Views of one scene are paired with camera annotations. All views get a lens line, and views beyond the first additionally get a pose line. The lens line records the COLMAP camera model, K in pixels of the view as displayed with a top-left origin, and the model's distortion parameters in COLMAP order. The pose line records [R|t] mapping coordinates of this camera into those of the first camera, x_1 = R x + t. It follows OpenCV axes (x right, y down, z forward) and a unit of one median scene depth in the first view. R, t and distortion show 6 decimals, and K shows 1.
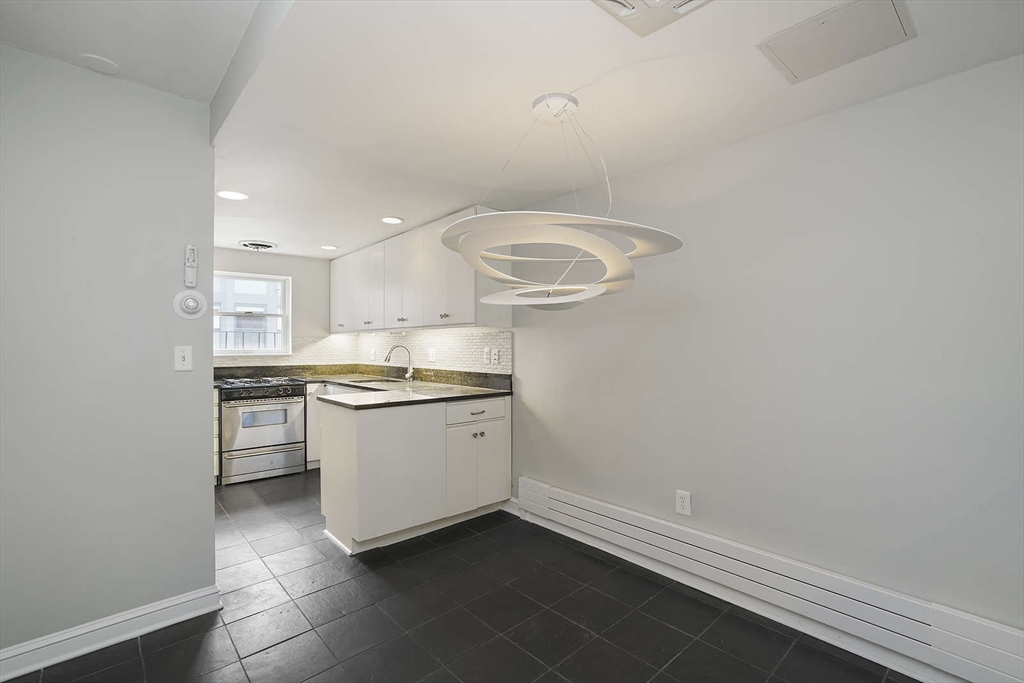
lens RADIAL K [[481.6, 0, 512.0], [0, 481.6, 341.5], [0, 0, 1]] dist [-0.069392, 0.030816]
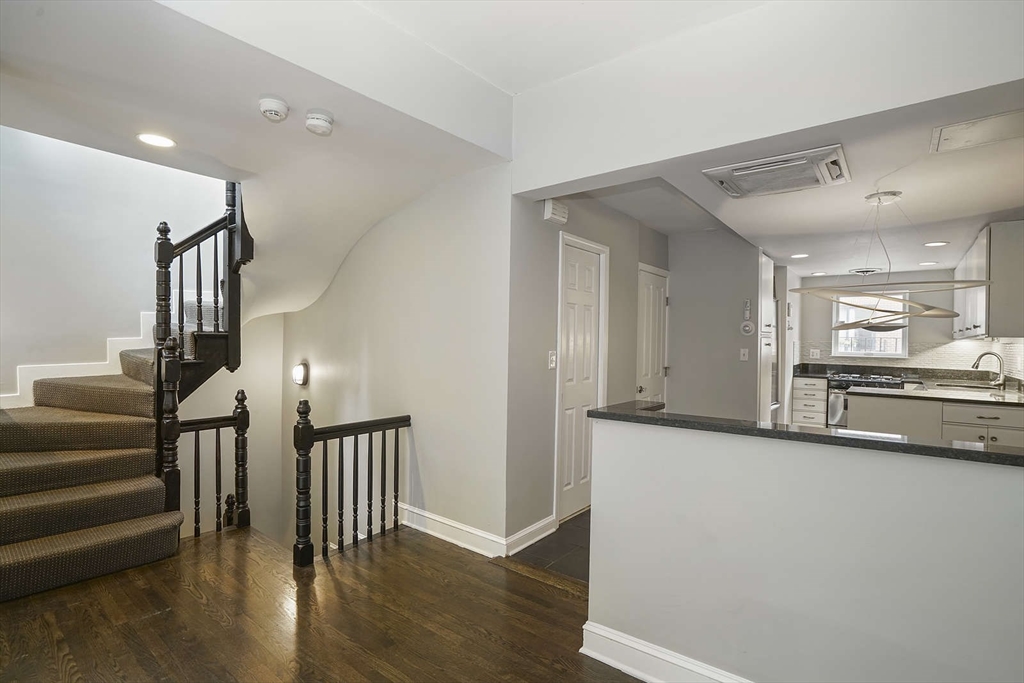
lens RADIAL K [[492.6, 0, 512.0], [0, 492.6, 341.5], [0, 0, 1]] dist [-0.014291, 0.000394]
pose [[0.168387, 0.007106, -0.985695, 0.705306], [-0.008927, 0.999944, 0.005683, -0.014158], [0.985681, 0.007842, 0.168441, -0.195075]]
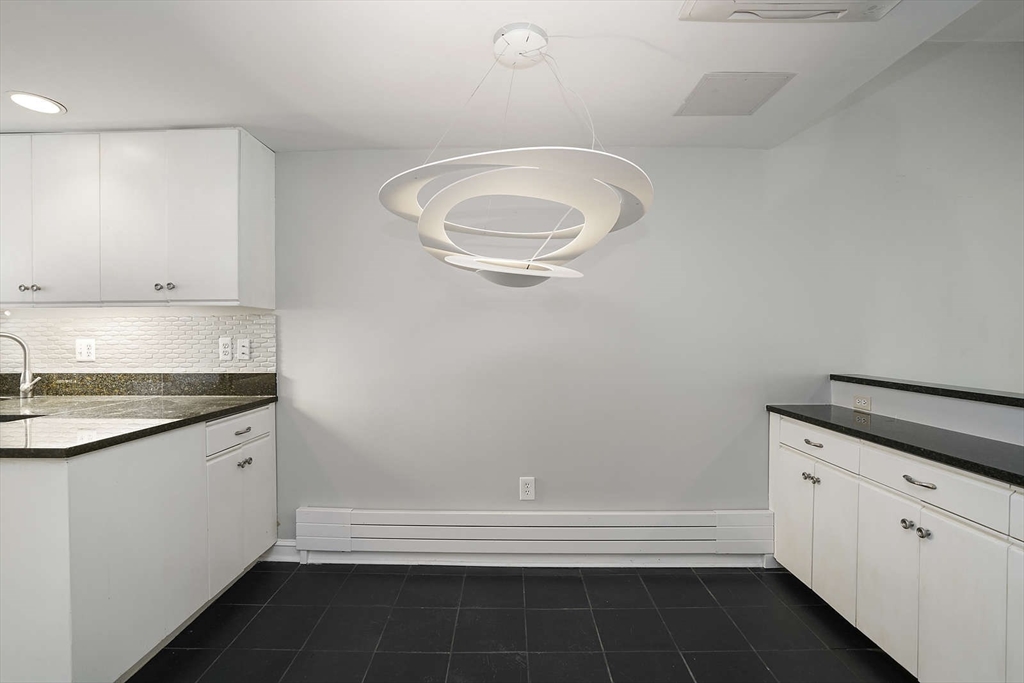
lens RADIAL K [[481.6, 0, 512.0], [0, 481.6, 341.5], [0, 0, 1]] dist [-0.069392, 0.030816]
pose [[0.663020, -0.009720, 0.748539, -0.279856], [-0.001271, 0.999900, 0.014110, 0.008835], [-0.748601, -0.010307, 0.662941, 0.235761]]
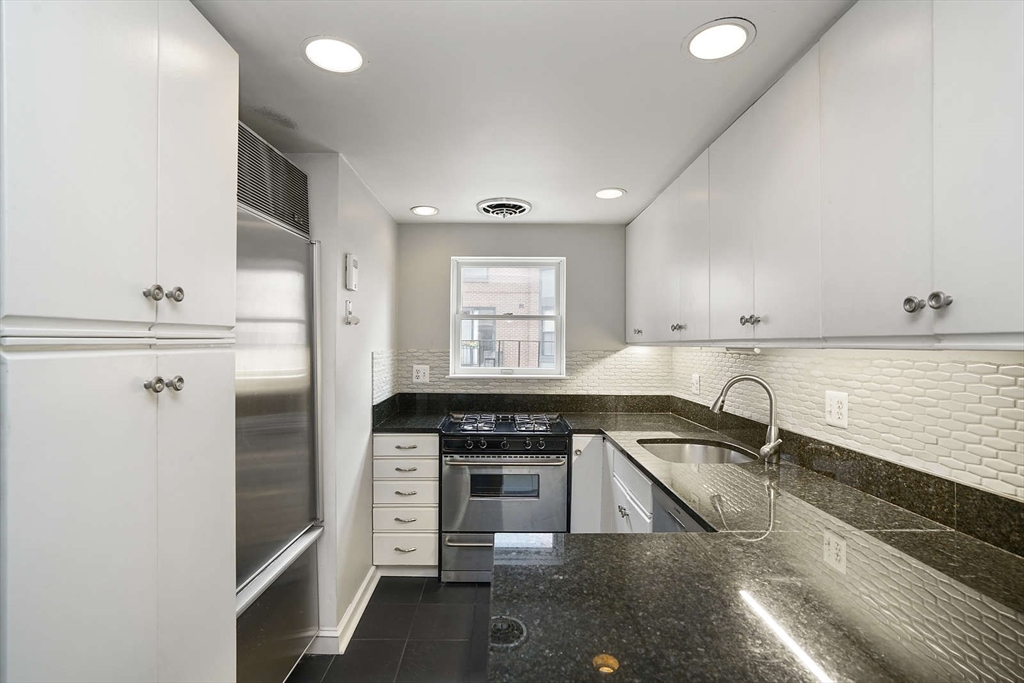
lens RADIAL K [[457.9, 0, 512.0], [0, 457.9, 341.5], [0, 0, 1]] dist [-0.030534, 0.011608]
pose [[0.752476, 0.003914, -0.658608, -0.139399], [-0.002092, 0.999991, 0.003553, -0.030748], [0.658616, -0.001296, 0.752478, 0.623397]]
